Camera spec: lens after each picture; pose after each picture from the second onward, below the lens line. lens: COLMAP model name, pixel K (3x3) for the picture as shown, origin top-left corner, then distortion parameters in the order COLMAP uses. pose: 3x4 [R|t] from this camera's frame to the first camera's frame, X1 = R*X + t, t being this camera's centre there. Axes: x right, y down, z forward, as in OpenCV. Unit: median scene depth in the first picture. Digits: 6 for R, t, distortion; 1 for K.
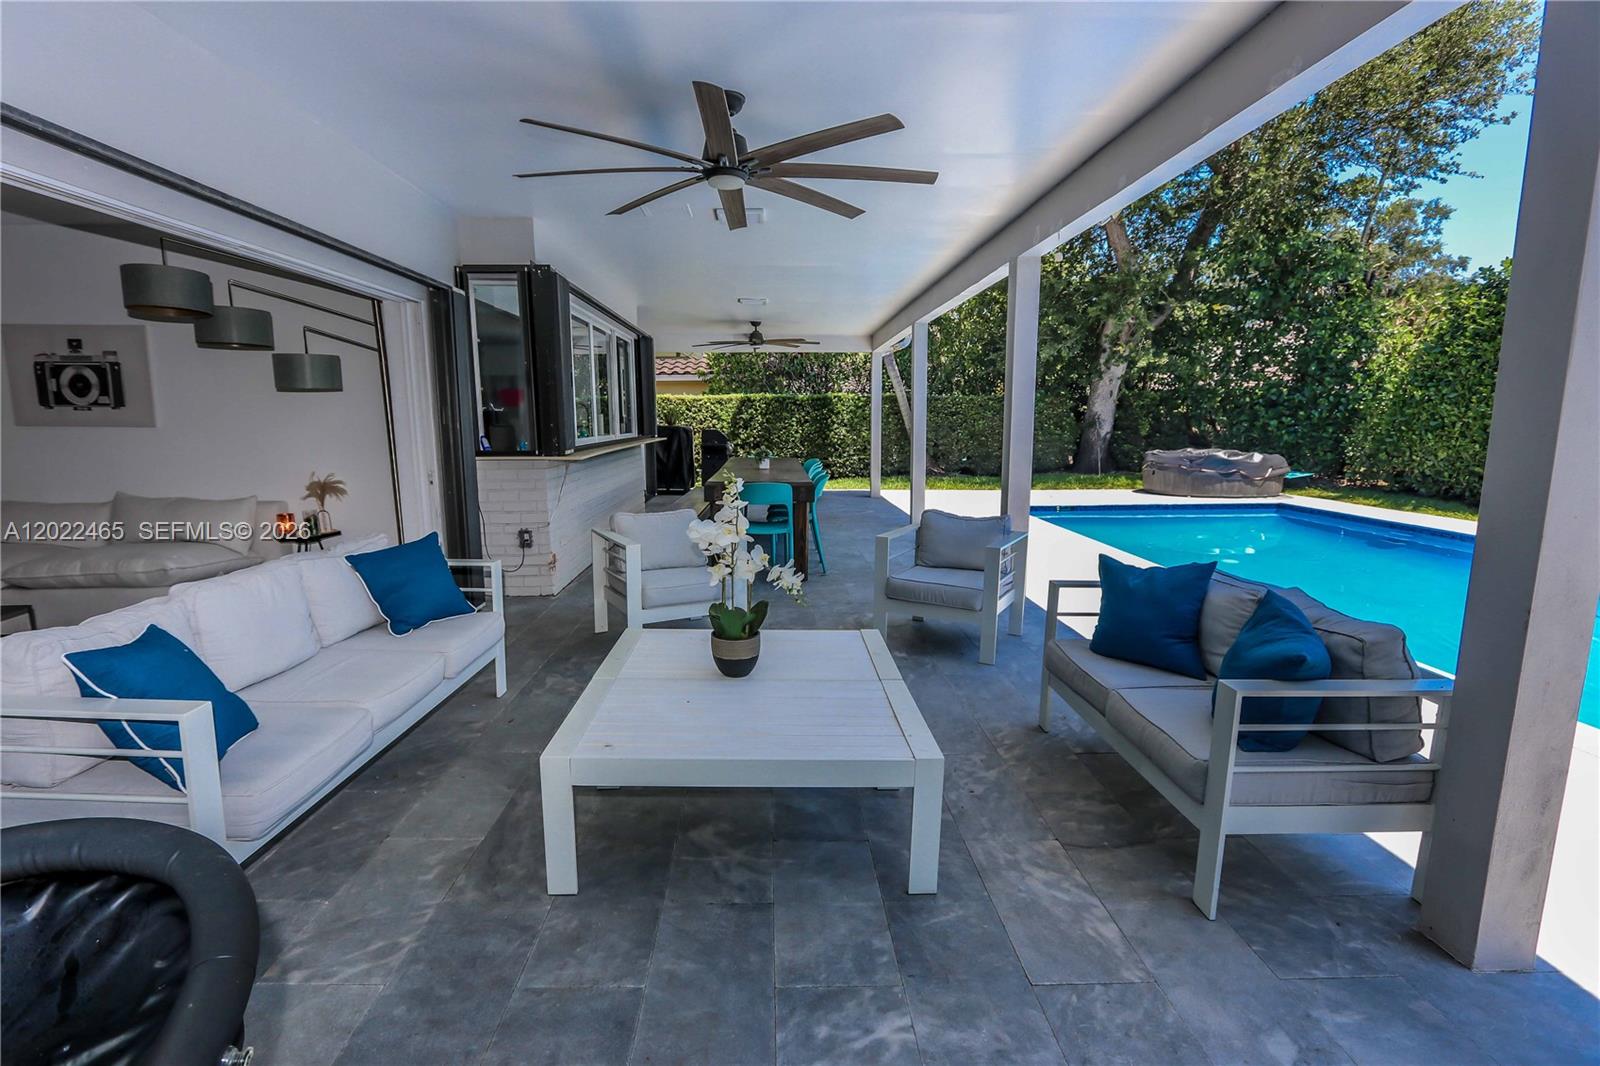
lens RADIAL K [[736.0, 0, 793.8], [0, 736.0, 526.7], [0, 0, 1]] dist [-0.013772, -0.000082]
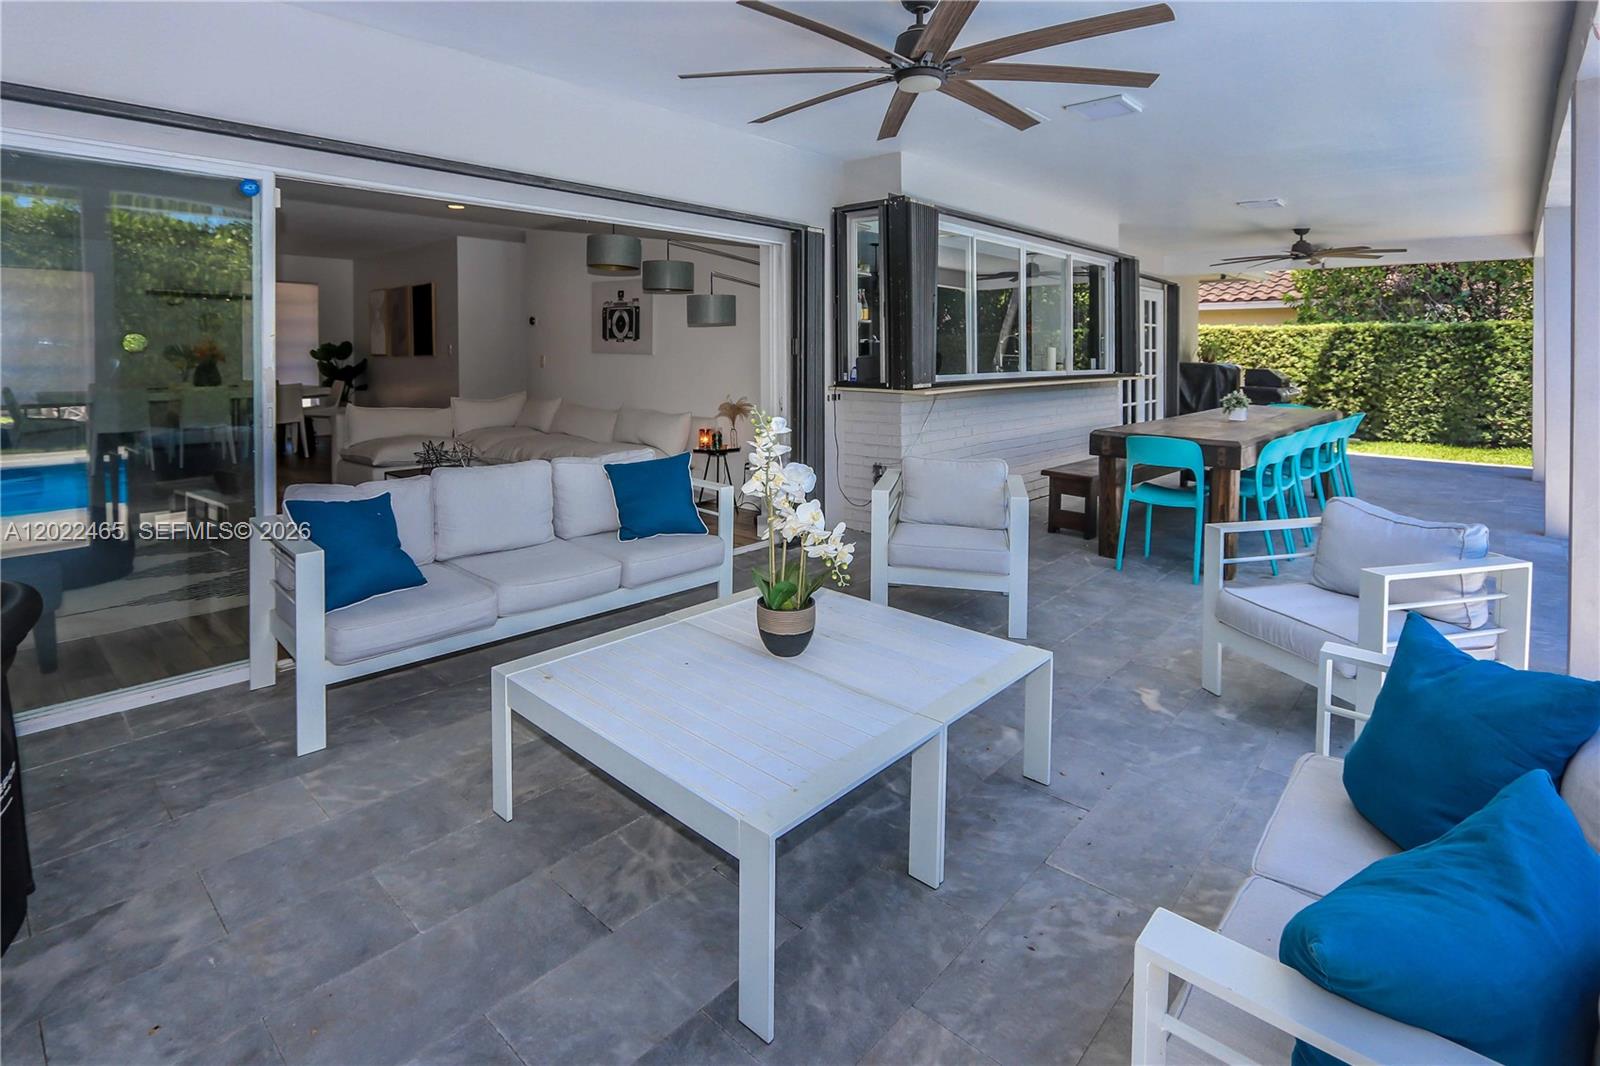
lens RADIAL K [[795.6, 0, 801.3], [0, 795.6, 355.4], [0, 0, 1]] dist [-0.015507, 0.000100]
pose [[0.721930, 0.009631, -0.691899, 0.294691], [-0.109490, 0.988897, -0.100476, -0.022873], [0.683249, 0.148293, 0.714969, 0.170969]]
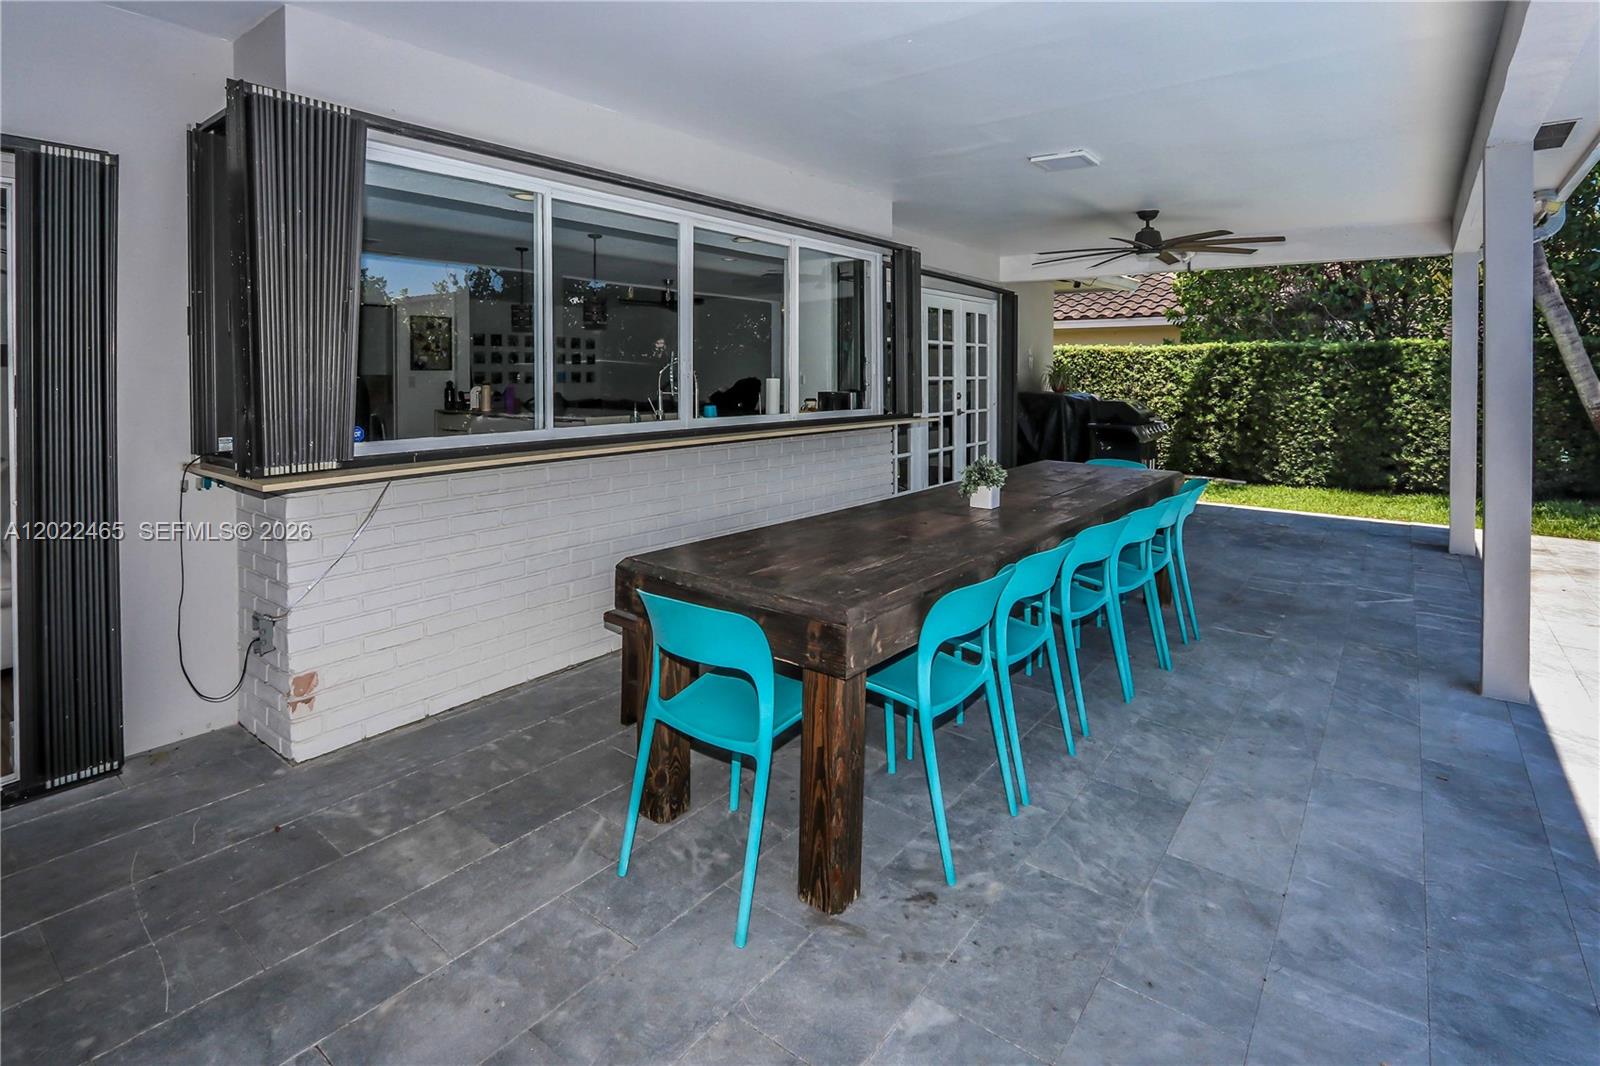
lens RADIAL K [[790.3, 0, 803.0], [0, 790.3, 388.2], [0, 0, 1]] dist [-0.002765, -0.000368]
pose [[0.771854, 0.017039, -0.635572, 0.263946], [-0.098269, 0.990826, -0.092777, -0.141899], [0.628160, 0.134067, 0.766447, 0.840913]]
